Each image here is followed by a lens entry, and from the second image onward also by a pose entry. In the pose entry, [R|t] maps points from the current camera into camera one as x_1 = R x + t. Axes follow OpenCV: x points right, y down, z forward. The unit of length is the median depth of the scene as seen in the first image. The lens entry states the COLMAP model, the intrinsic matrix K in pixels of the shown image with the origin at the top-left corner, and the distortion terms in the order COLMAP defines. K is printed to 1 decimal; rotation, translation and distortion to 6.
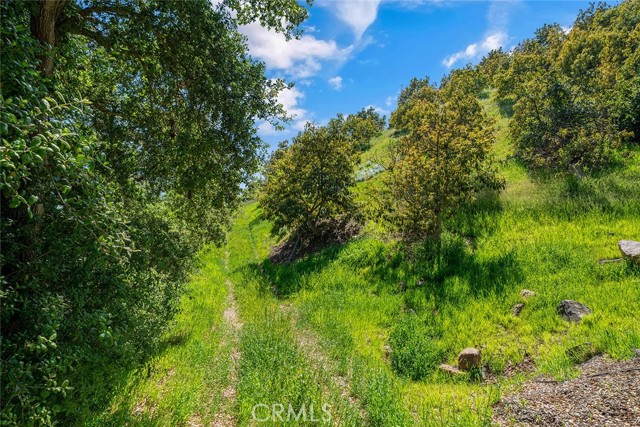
lens RADIAL K [[336.5, 0, 320.0], [0, 336.5, 213.5], [0, 0, 1]] dist [-0.001008, -0.000205]
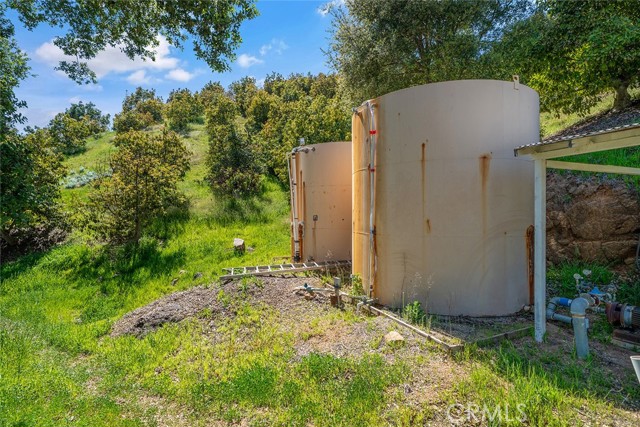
lens RADIAL K [[312.8, 0, 320.0], [0, 312.8, 213.5], [0, 0, 1]] dist [0.010905, -0.000385]
pose [[0.719420, 0.001284, 0.694574, -0.000888], [-0.007793, 0.999950, 0.006223, -0.051598], [-0.694531, -0.009890, 0.719395, -0.415358]]
